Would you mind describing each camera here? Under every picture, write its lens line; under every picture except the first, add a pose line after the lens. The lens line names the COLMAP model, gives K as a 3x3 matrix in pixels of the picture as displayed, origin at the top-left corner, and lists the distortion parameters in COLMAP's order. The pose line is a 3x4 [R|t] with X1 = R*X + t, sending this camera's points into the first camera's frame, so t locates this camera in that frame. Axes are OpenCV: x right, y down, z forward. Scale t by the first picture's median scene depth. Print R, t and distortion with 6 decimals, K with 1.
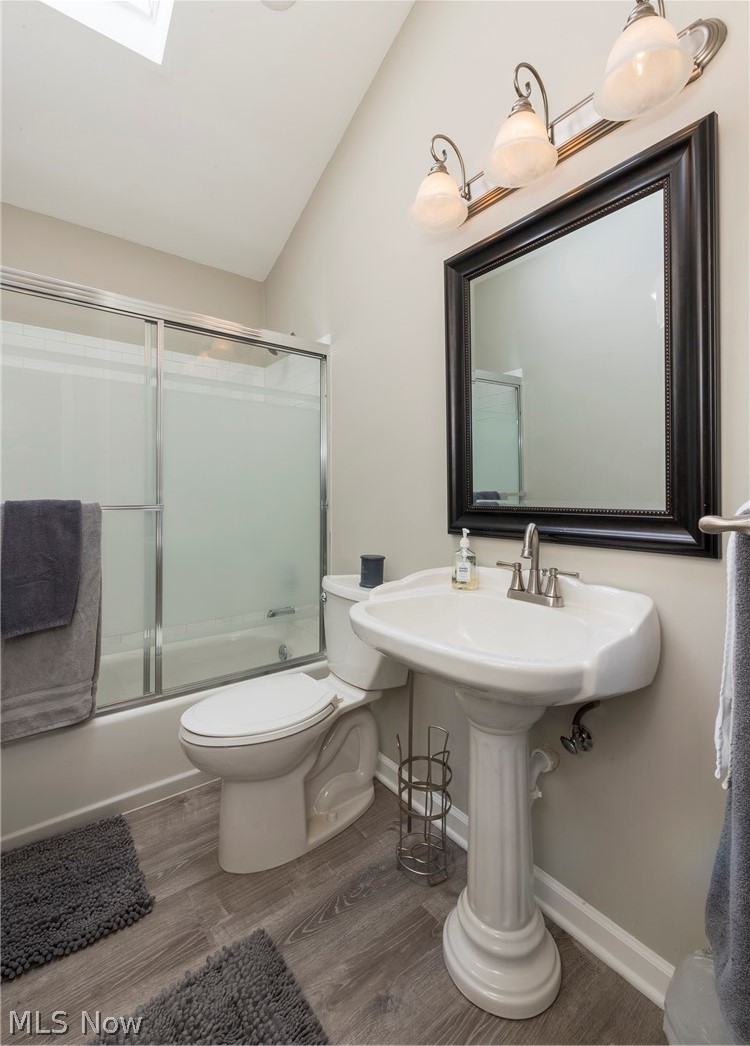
lens RADIAL K [[461.4, 0, 374.4], [0, 461.4, 499.1], [0, 0, 1]] dist [0.014294, -0.005729]
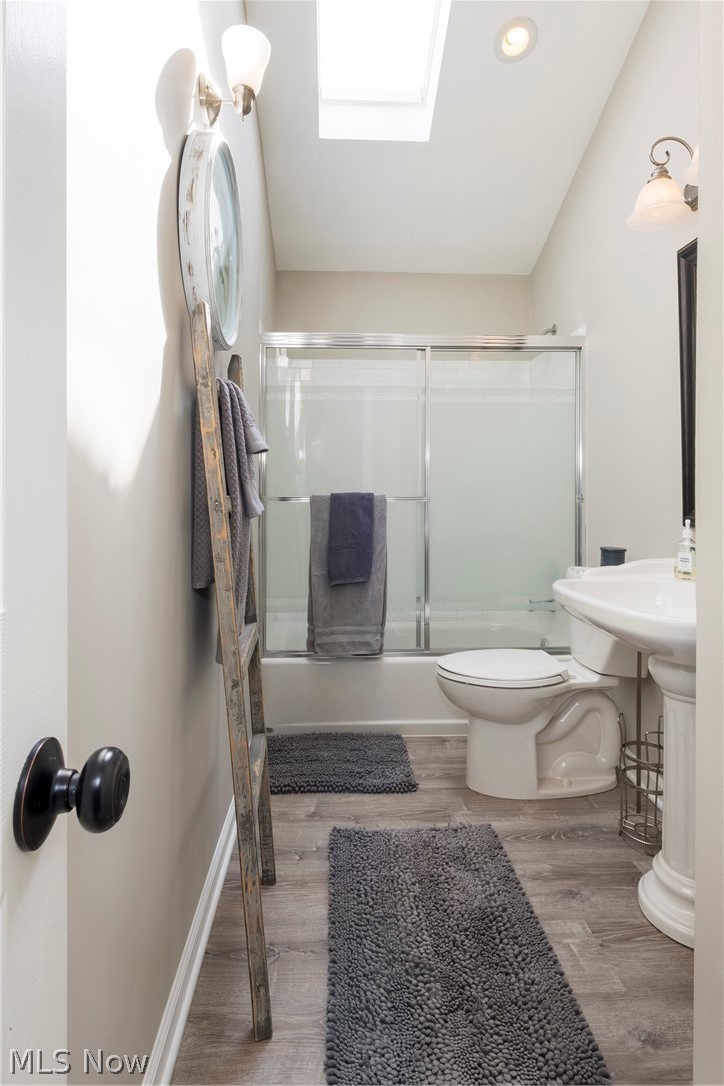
lens RADIAL K [[524.3, 0, 362.0], [0, 524.3, 543.0], [0, 0, 1]] dist [0.024878, -0.018942]
pose [[0.825500, 0.052767, -0.561930, 0.210210], [-0.001139, 0.995774, 0.091834, 0.007485], [0.564401, -0.075169, 0.822072, -0.295414]]
